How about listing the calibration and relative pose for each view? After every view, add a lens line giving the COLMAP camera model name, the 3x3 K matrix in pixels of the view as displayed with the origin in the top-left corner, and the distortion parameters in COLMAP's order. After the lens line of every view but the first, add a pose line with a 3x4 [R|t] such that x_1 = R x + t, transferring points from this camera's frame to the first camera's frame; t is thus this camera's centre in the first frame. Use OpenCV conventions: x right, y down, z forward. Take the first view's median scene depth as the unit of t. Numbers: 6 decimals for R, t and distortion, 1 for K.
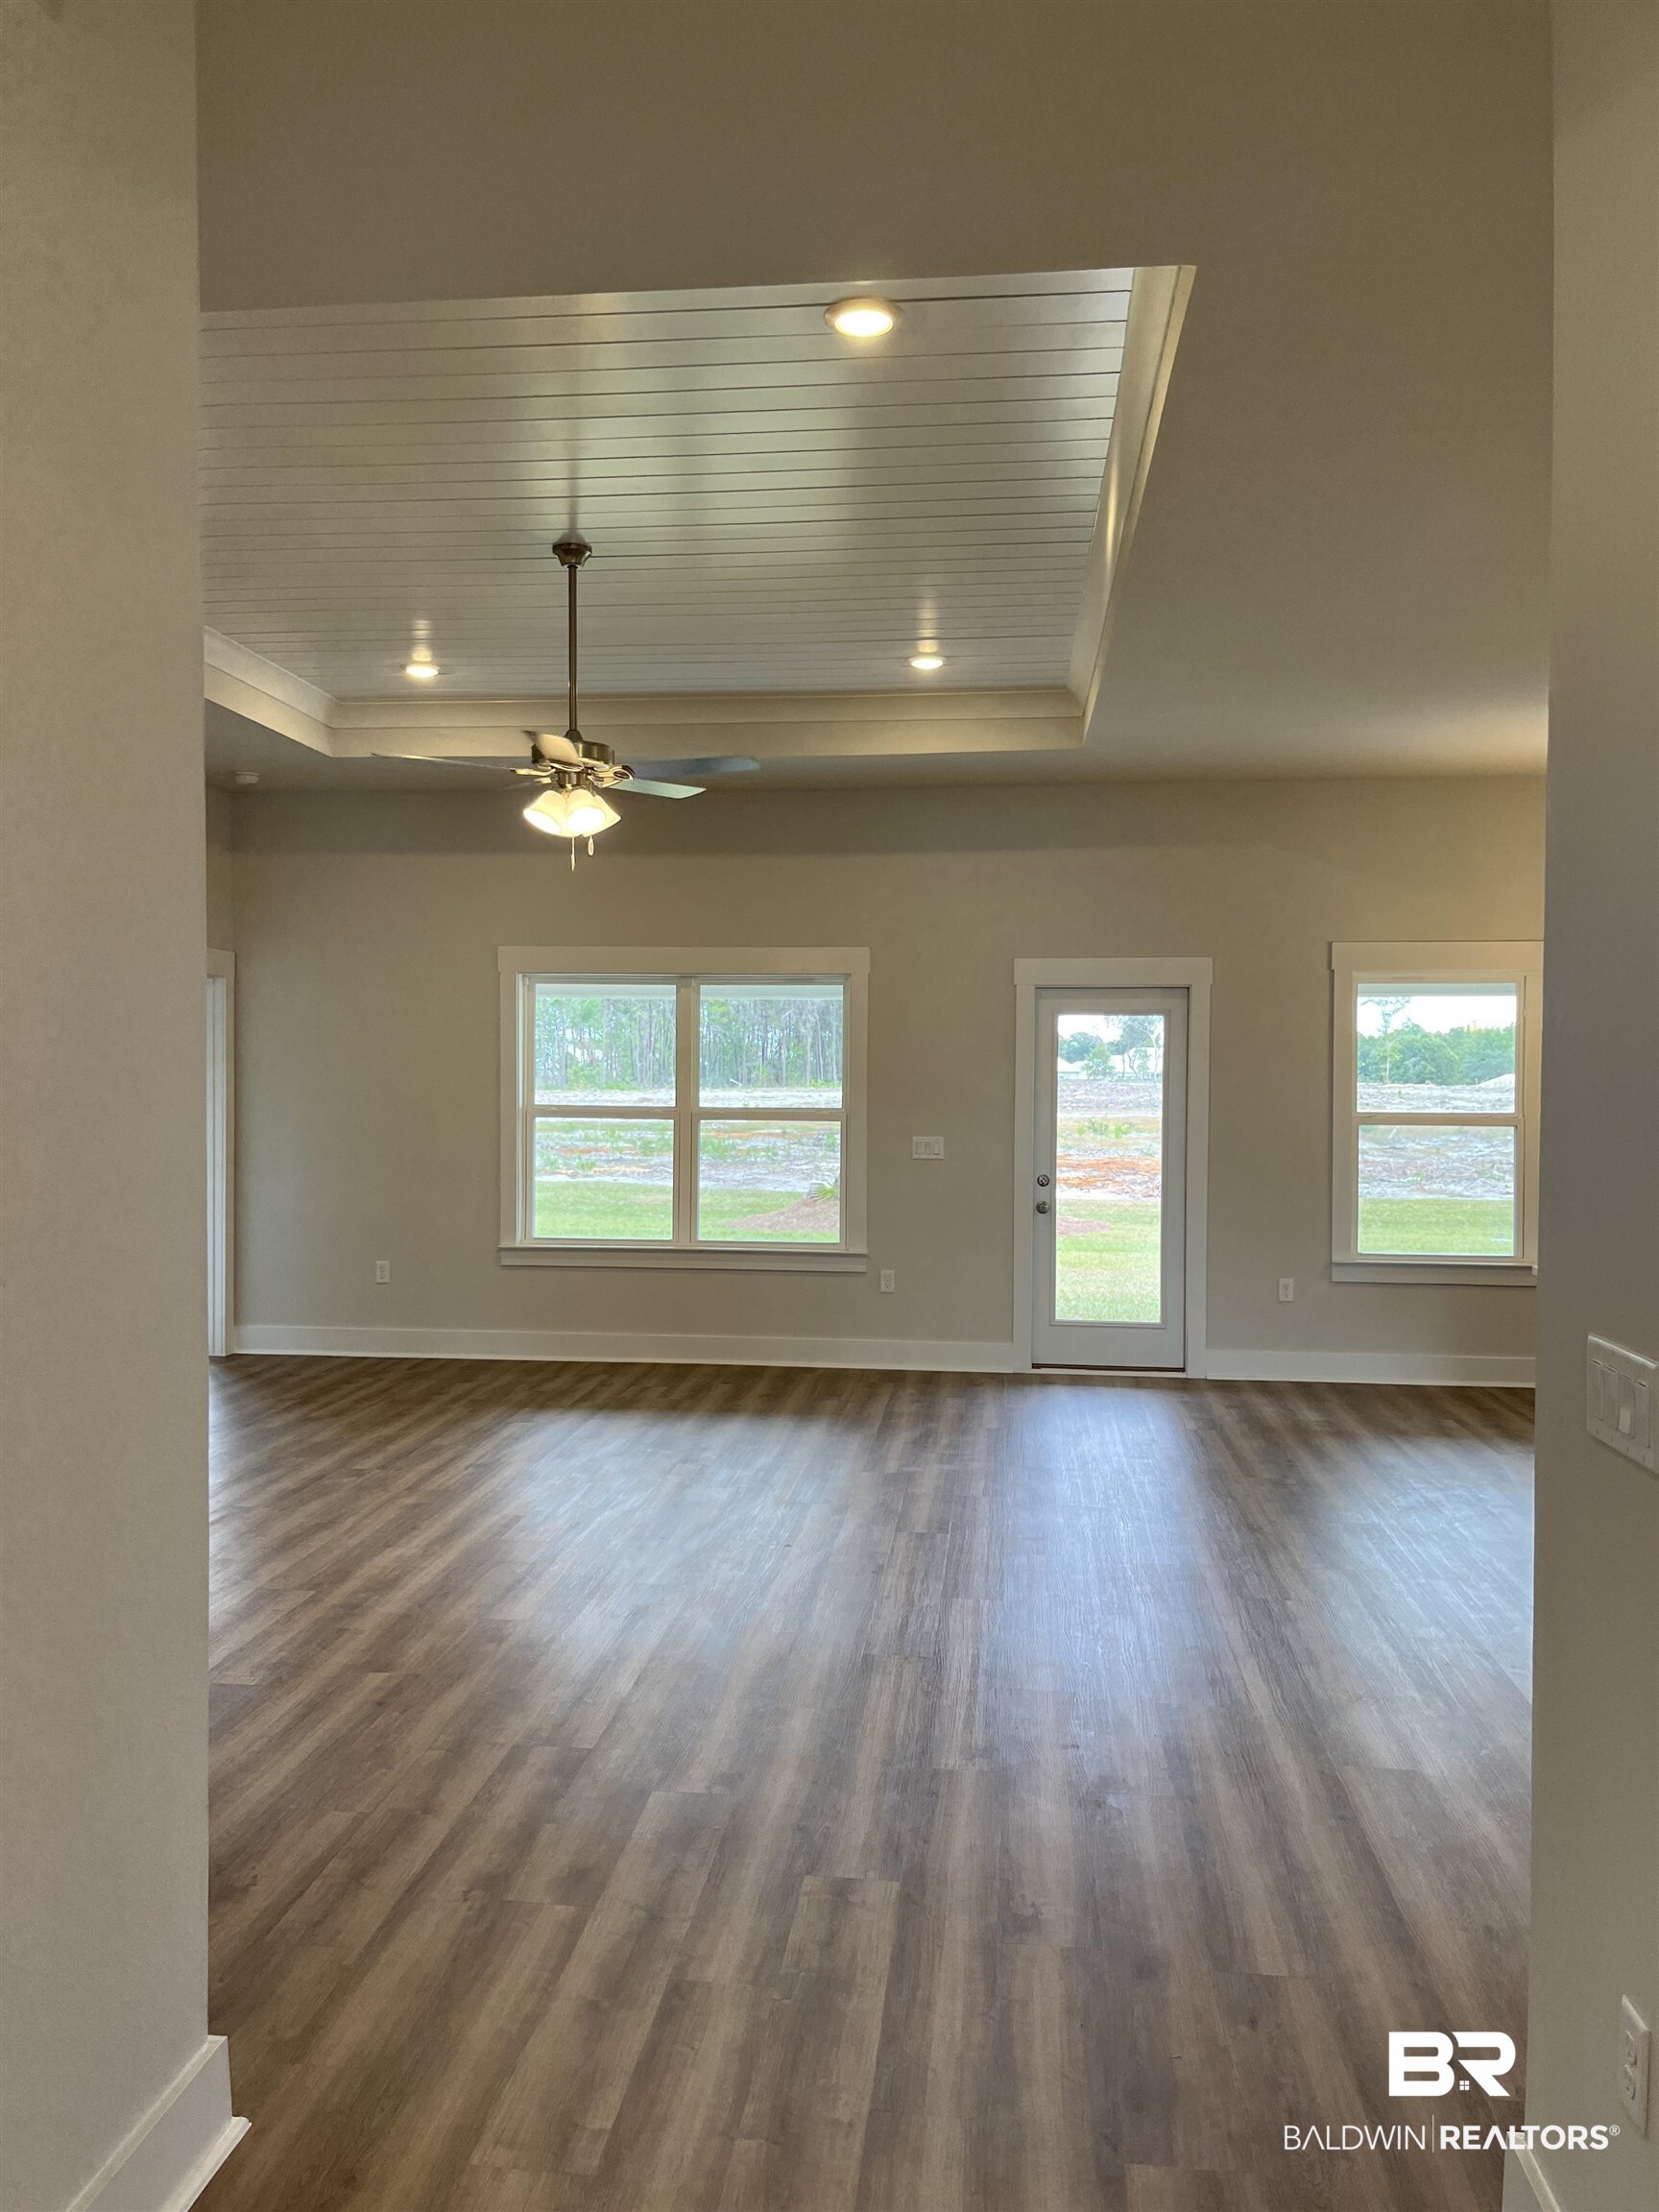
lens RADIAL K [[1660.3, 0, 824.4], [0, 1660.3, 1142.2], [0, 0, 1]] dist [0.009164, -0.000079]
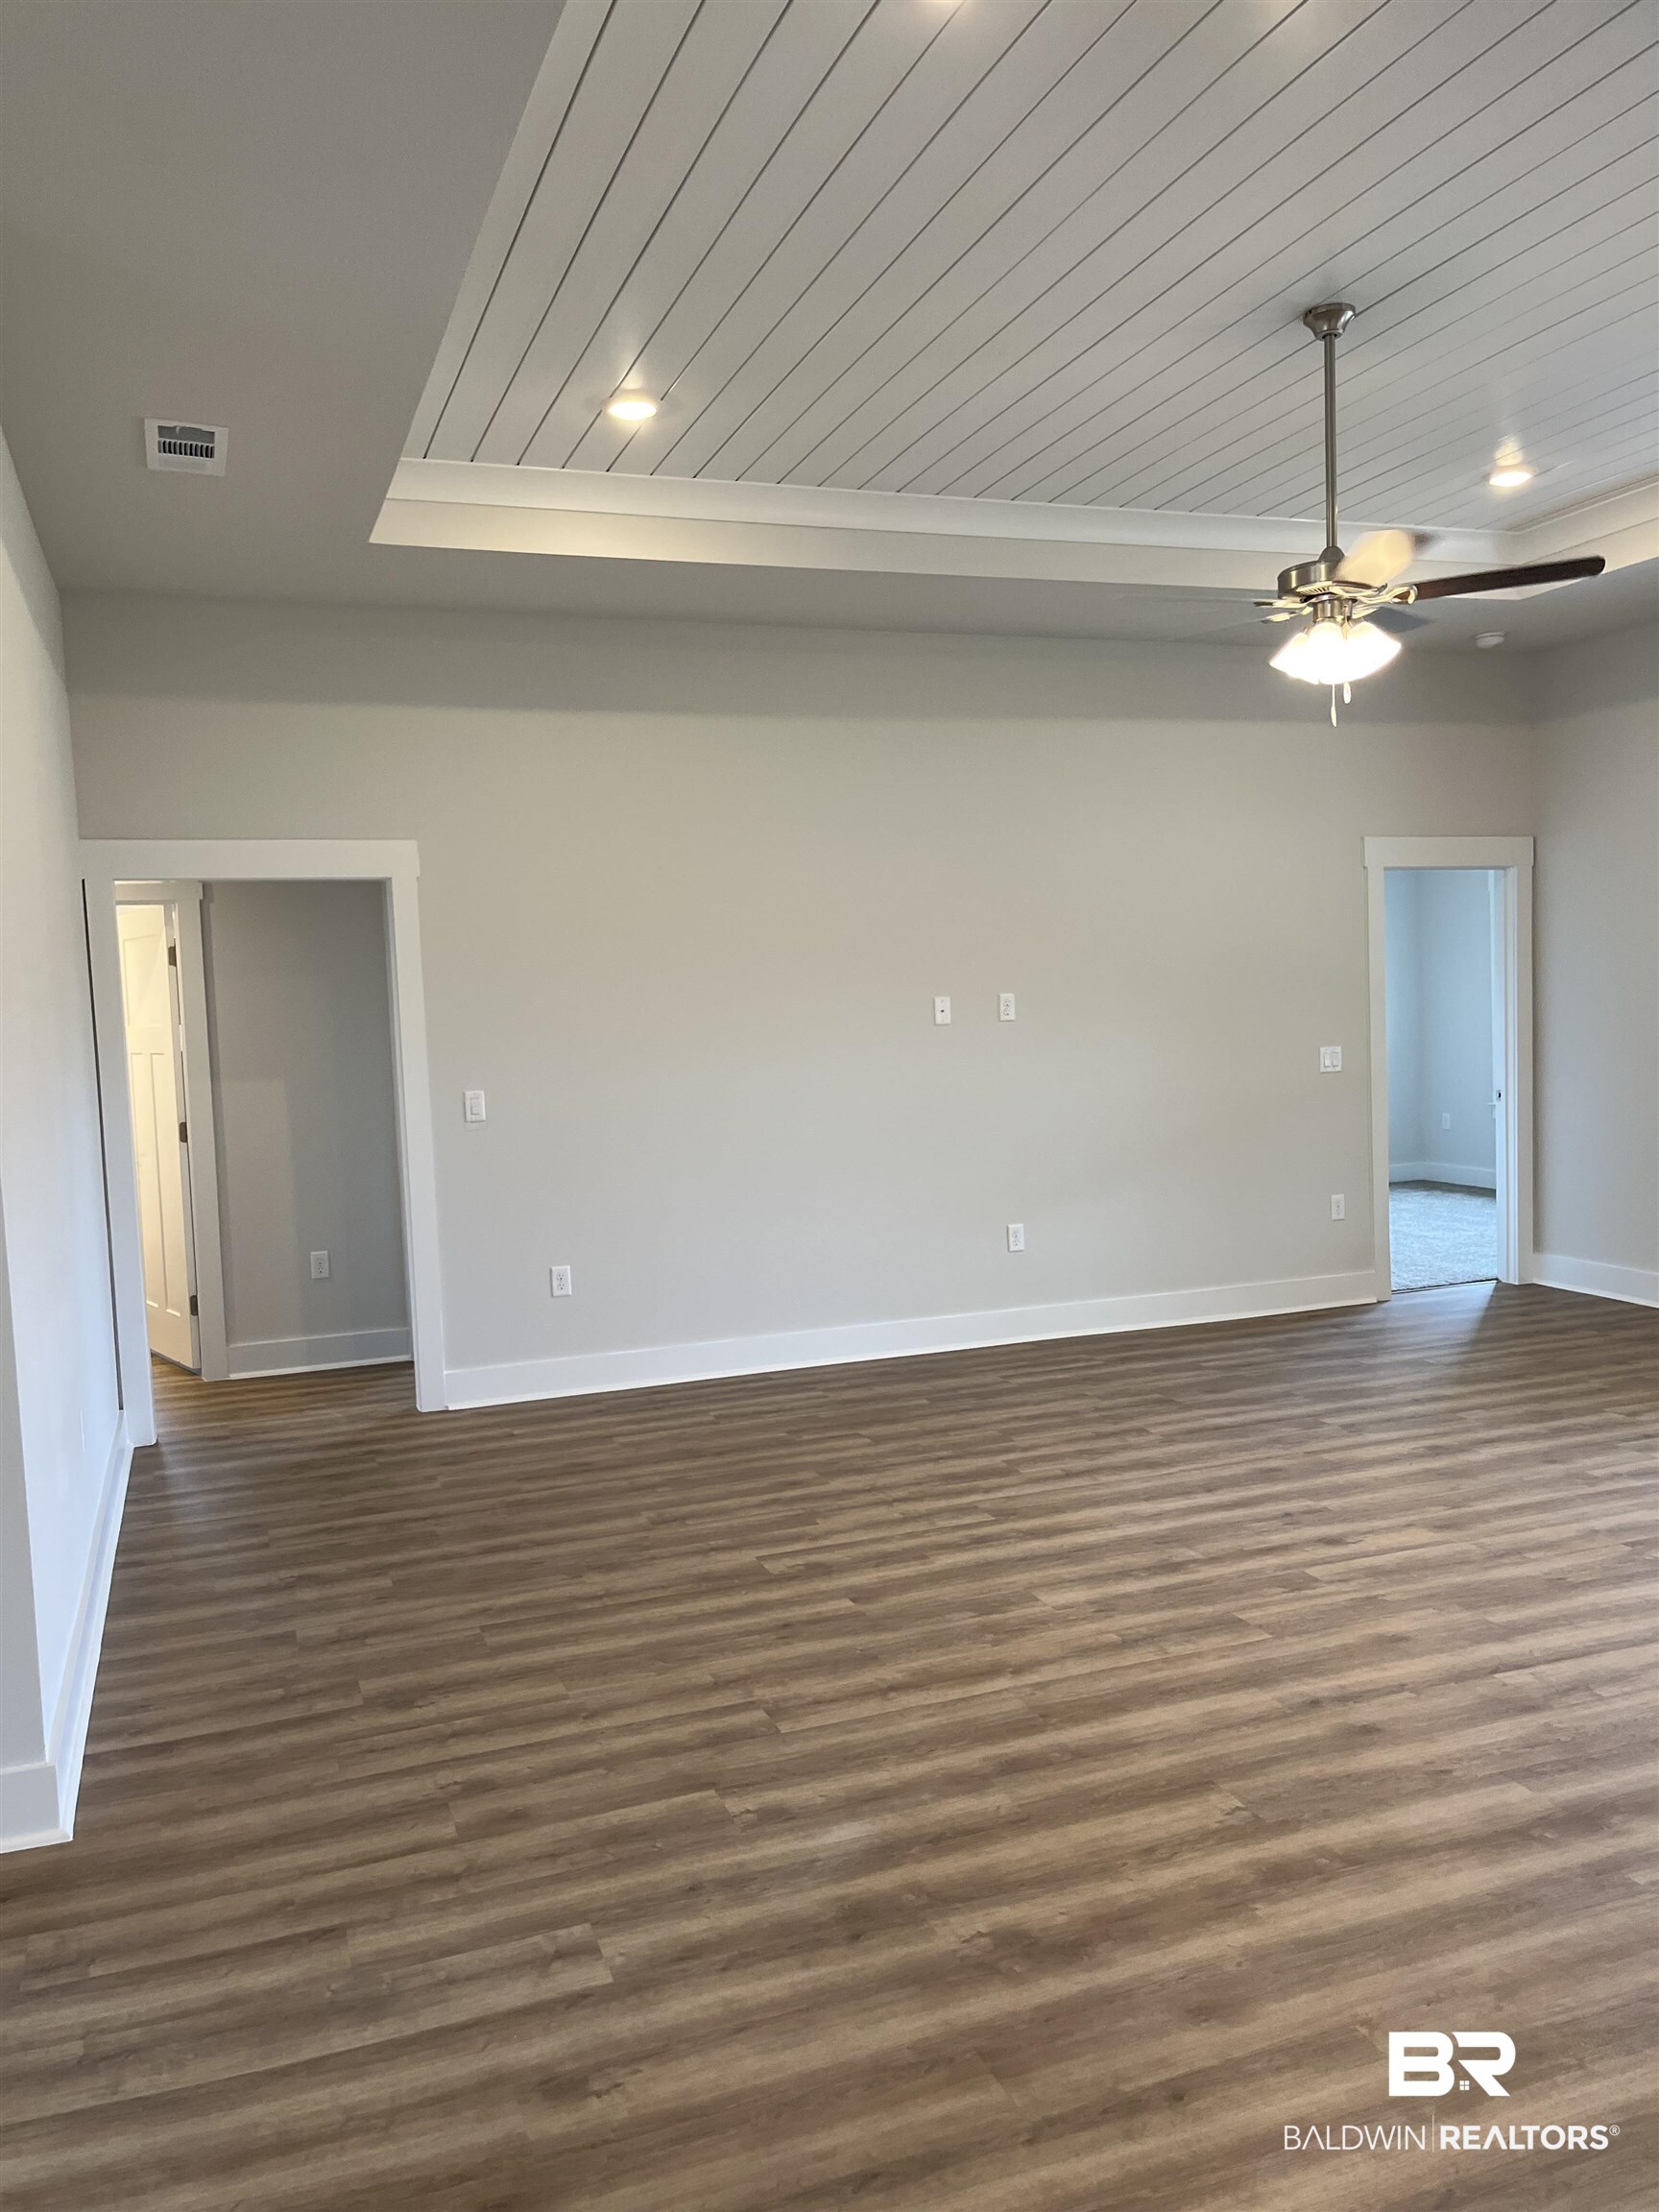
lens RADIAL K [[1670.5, 0, 826.5], [0, 1670.5, 1147.2], [0, 0, 1]] dist [0.081043, -0.109031]
pose [[0.458539, 0.060851, -0.886588, 0.377918], [0.001878, 0.997584, 0.069441, -0.015822], [0.888672, -0.033506, 0.457317, 0.328372]]
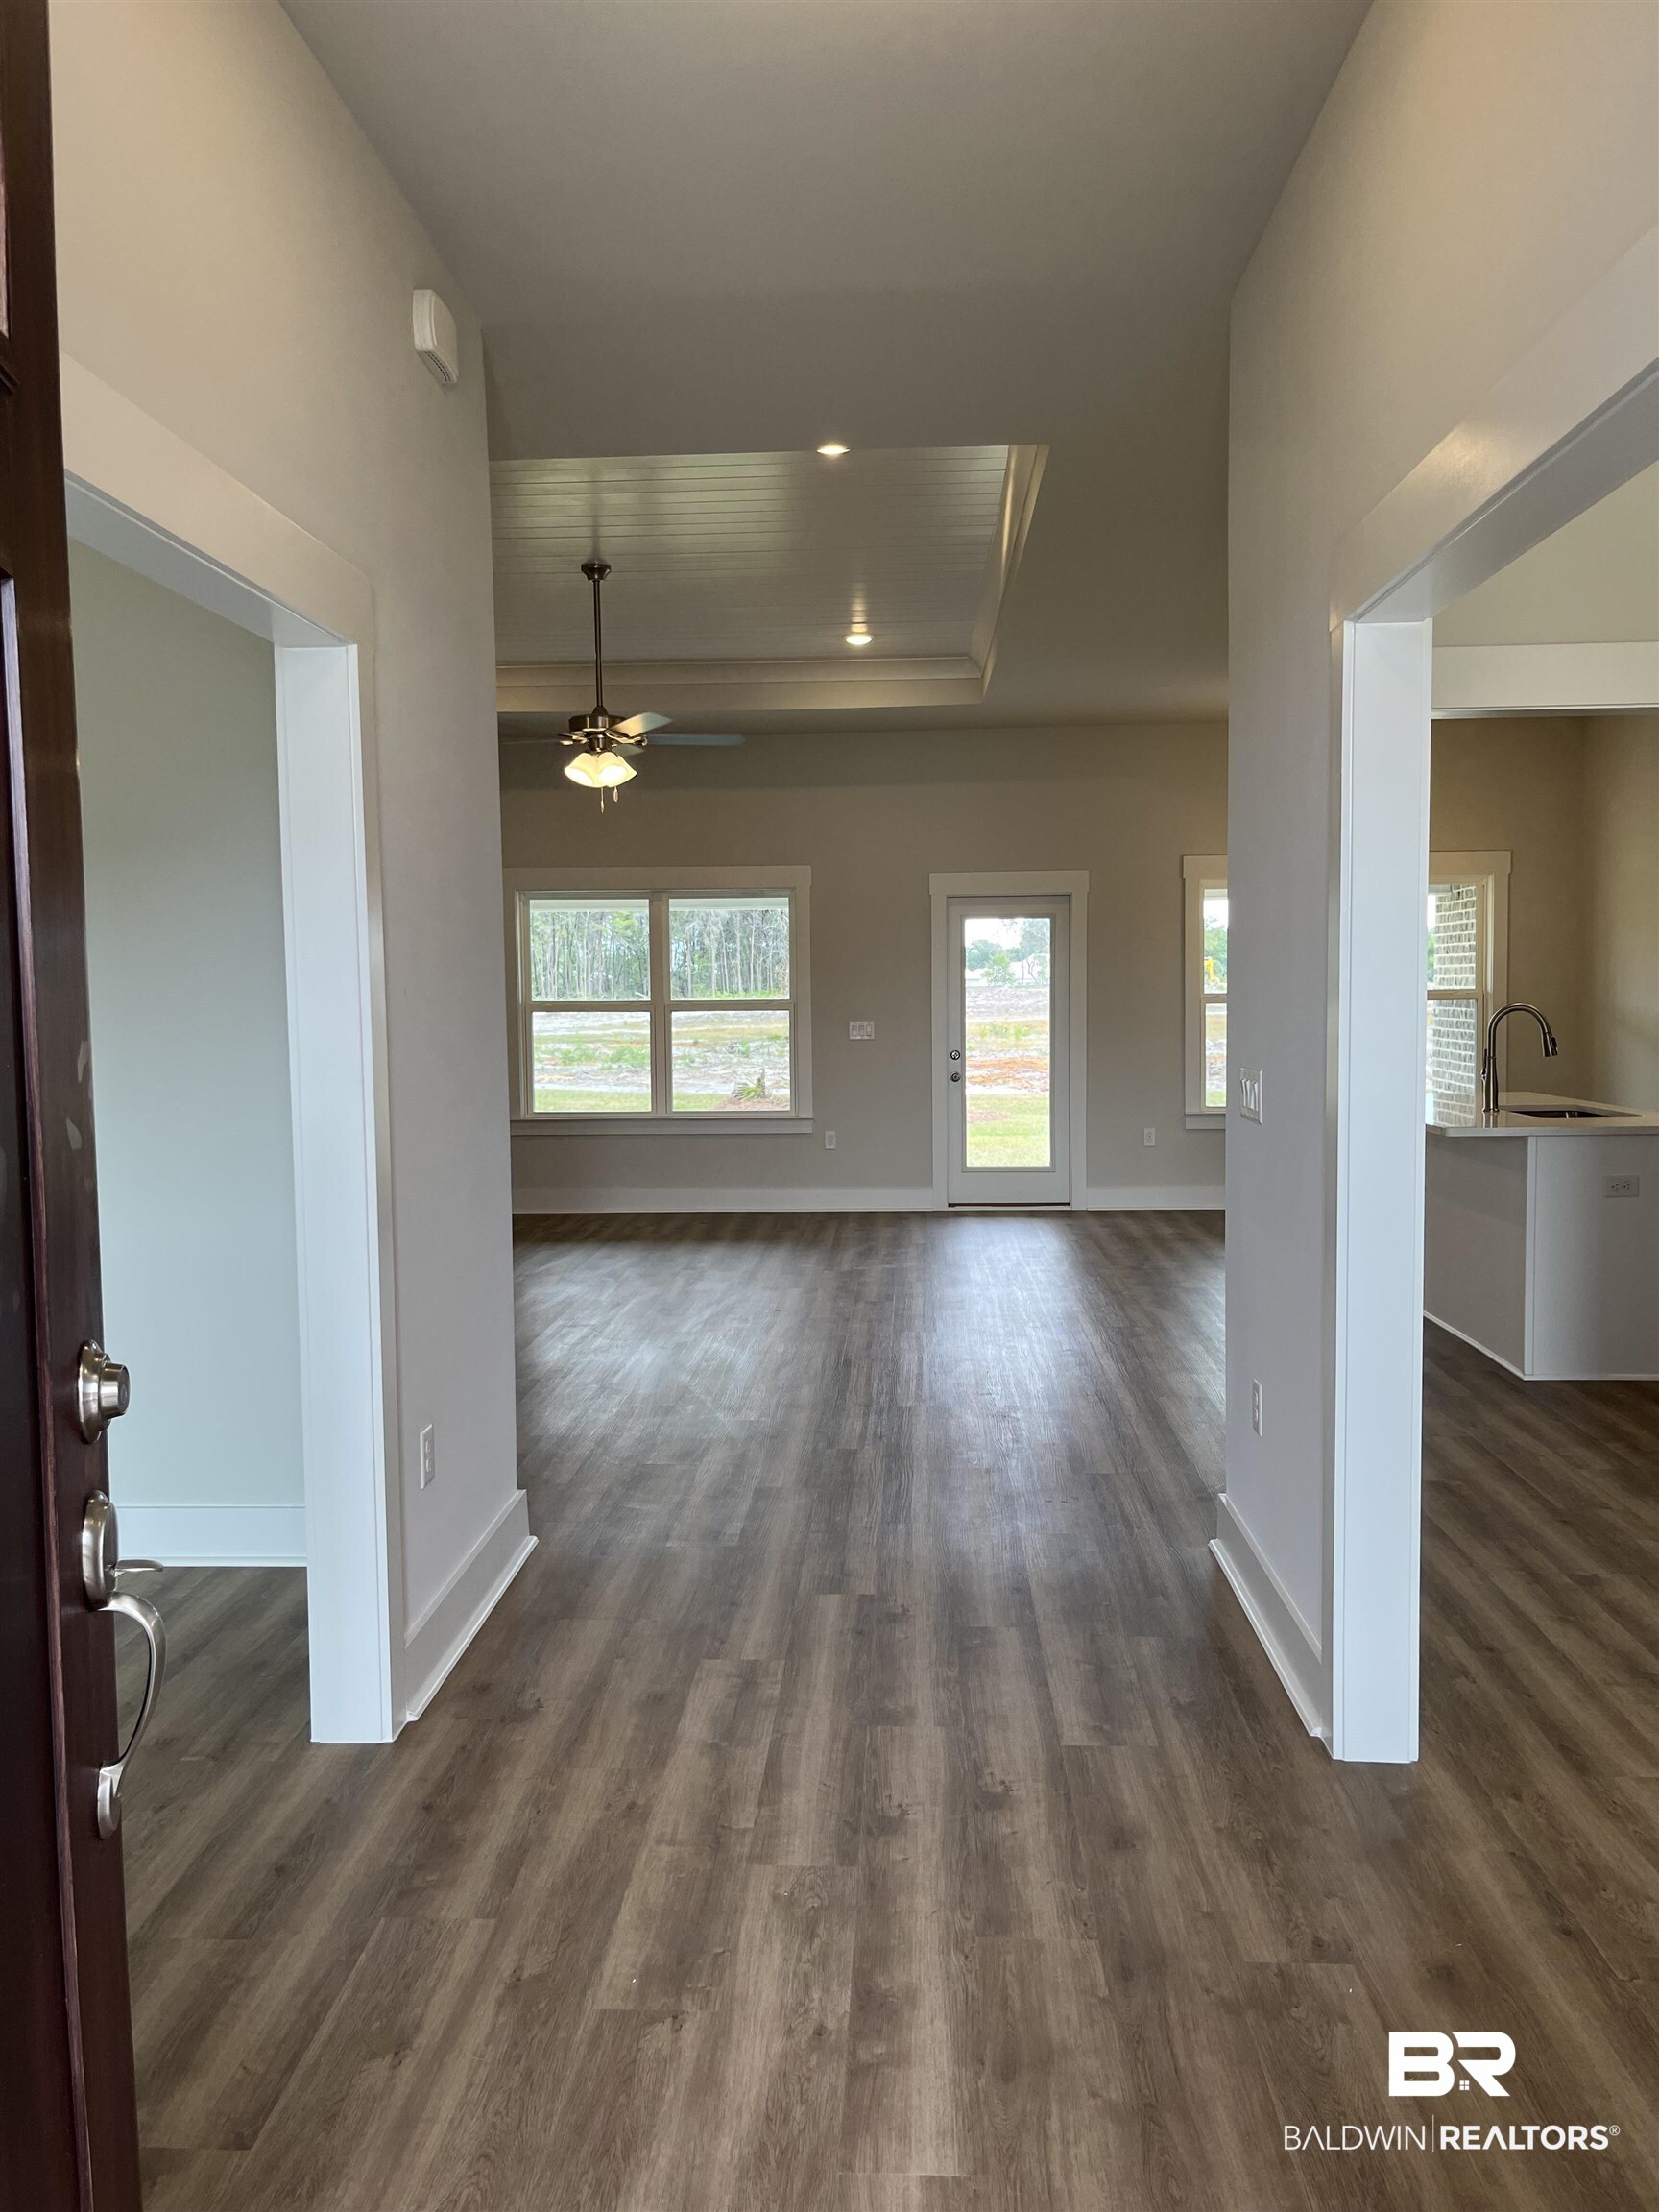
lens RADIAL K [[1670.5, 0, 826.5], [0, 1670.5, 1147.2], [0, 0, 1]] dist [0.081043, -0.109031]
pose [[0.997925, -0.025436, 0.059144, -0.047695], [0.022163, 0.998221, 0.055346, 0.026228], [-0.060447, -0.053921, 0.996714, -0.293578]]
